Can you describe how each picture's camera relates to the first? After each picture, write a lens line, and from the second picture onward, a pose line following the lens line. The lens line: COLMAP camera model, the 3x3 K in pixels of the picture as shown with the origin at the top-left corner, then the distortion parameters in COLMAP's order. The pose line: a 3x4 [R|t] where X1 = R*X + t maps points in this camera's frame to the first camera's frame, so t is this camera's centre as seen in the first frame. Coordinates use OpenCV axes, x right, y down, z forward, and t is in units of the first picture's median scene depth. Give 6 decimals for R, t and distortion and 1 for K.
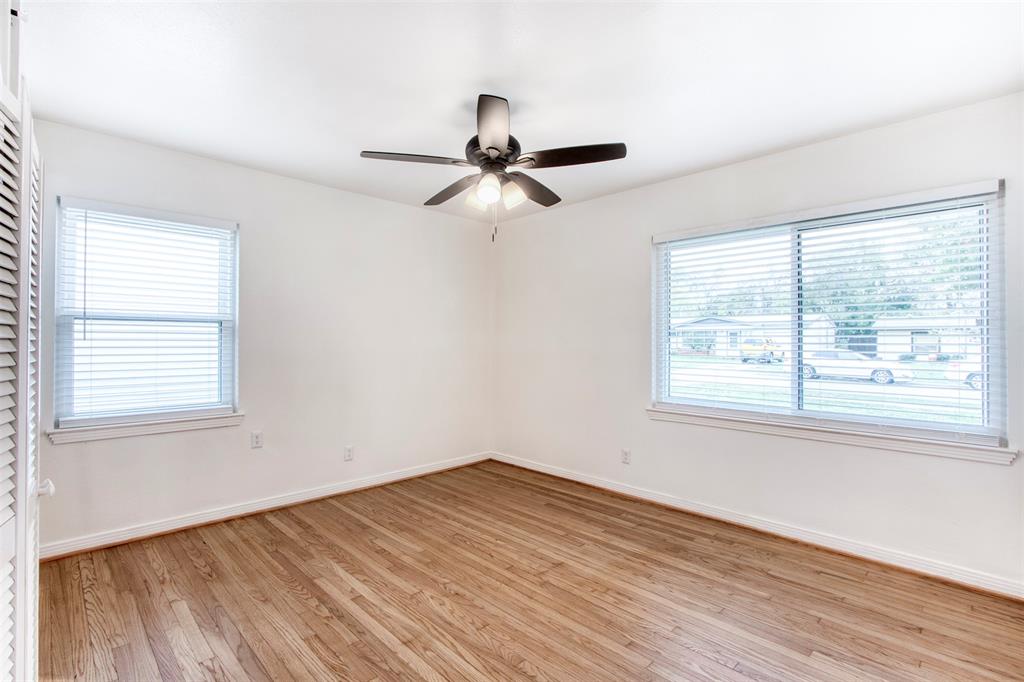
lens RADIAL K [[477.7, 0, 512.2], [0, 477.7, 338.5], [0, 0, 1]] dist [-0.005318, -0.000787]
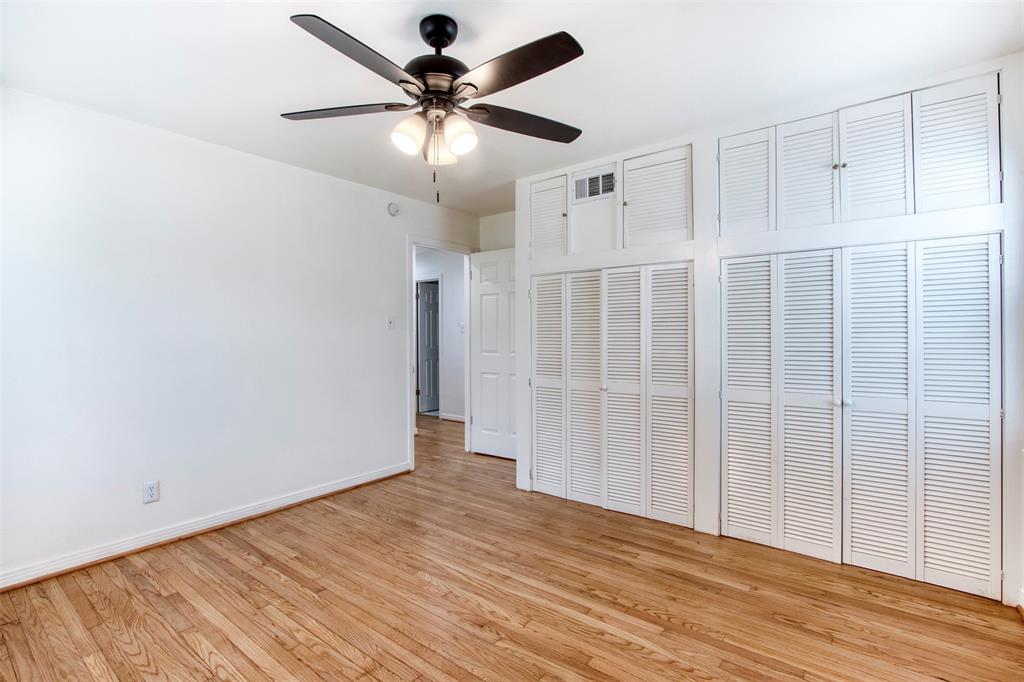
lens RADIAL K [[477.7, 0, 511.9], [0, 477.7, 337.2], [0, 0, 1]] dist [-0.005318, -0.000787]
pose [[-0.990896, 0.004237, -0.134560, -0.058337], [0.004400, 0.999990, -0.000909, 0.011132], [0.134555, -0.001493, -0.990905, 1.906085]]
